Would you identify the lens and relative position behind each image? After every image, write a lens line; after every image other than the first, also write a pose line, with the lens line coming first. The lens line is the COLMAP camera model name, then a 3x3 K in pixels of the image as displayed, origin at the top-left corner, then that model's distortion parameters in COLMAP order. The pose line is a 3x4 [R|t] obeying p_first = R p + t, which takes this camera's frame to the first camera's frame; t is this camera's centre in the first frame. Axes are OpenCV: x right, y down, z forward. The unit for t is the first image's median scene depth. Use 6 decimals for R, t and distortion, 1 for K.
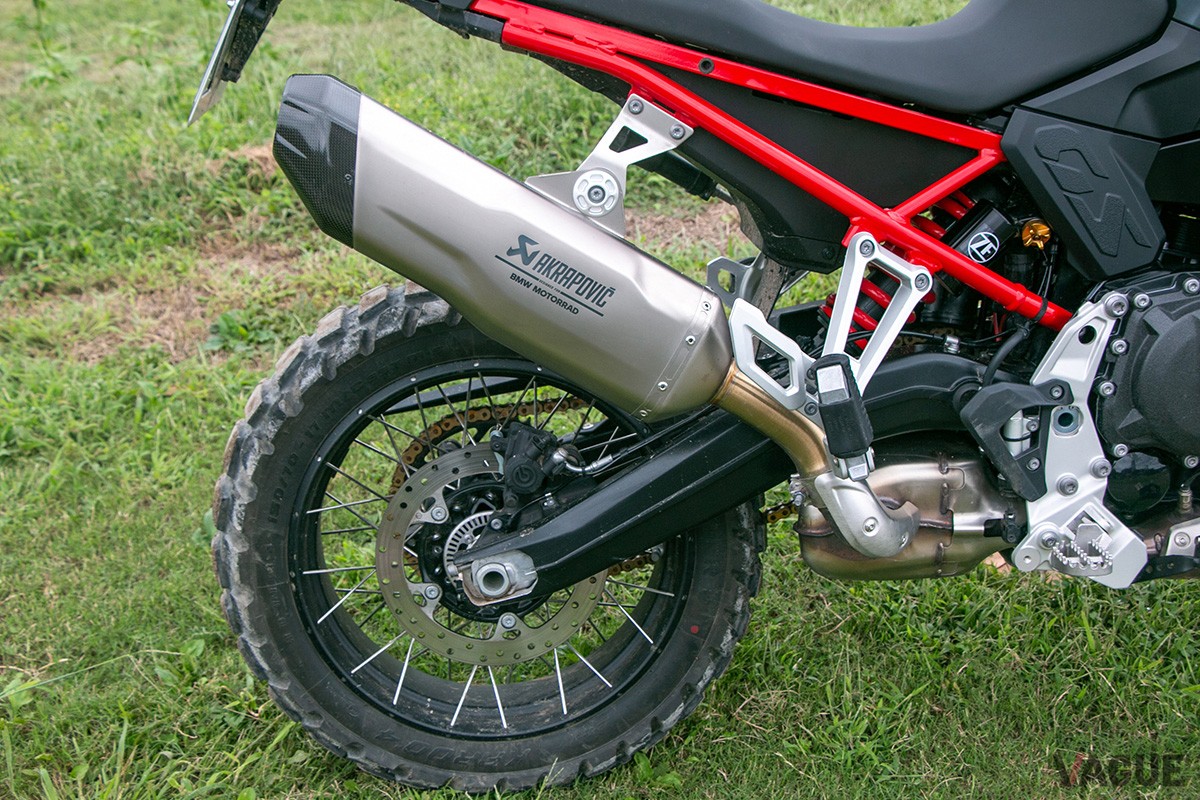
lens RADIAL K [[1651.4, 0, 600.0], [0, 1651.4, 400.0], [0, 0, 1]] dist [0.009628, 0.590656]
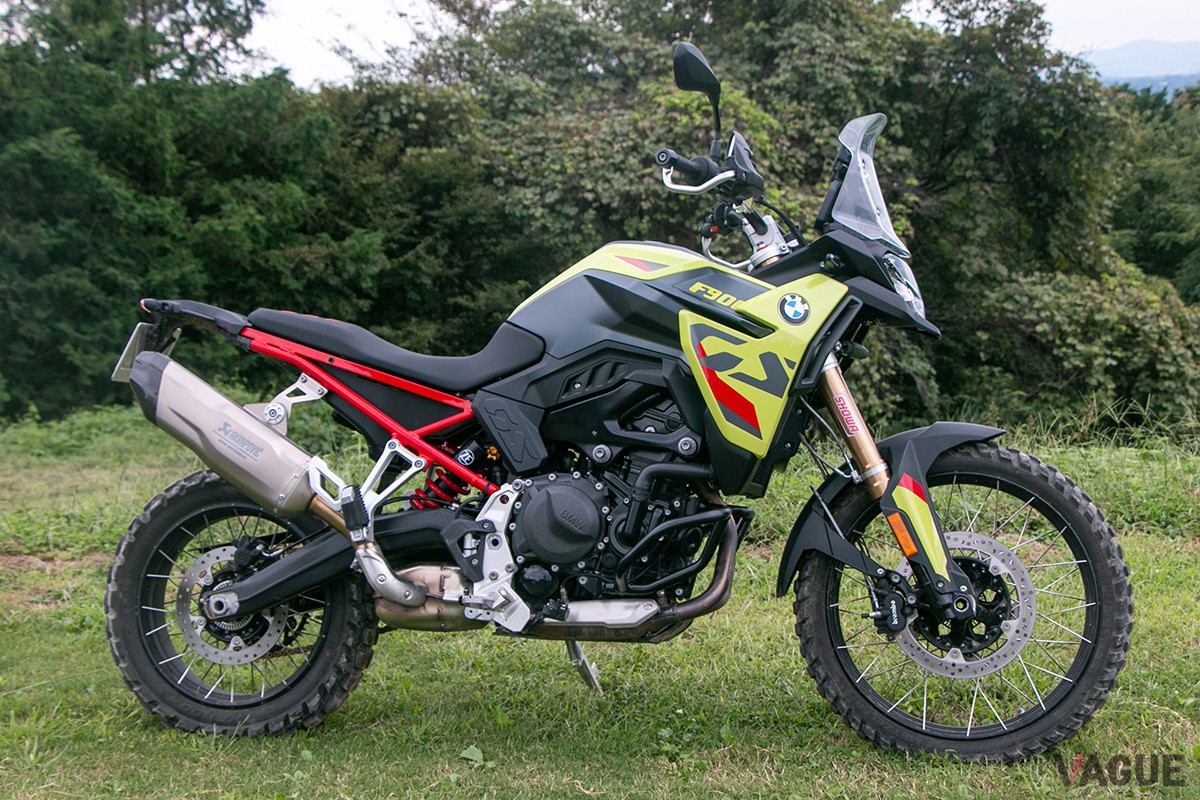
lens RADIAL K [[2029.1, 0, 599.4], [0, 2029.1, 469.2], [0, 0, 1]] dist [0.040086, 1.041250]
pose [[0.964634, 0.047597, -0.259260, 1.061154], [-0.122130, 0.952324, -0.279577, 0.612892], [0.233593, 0.301353, 0.924457, -1.289721]]
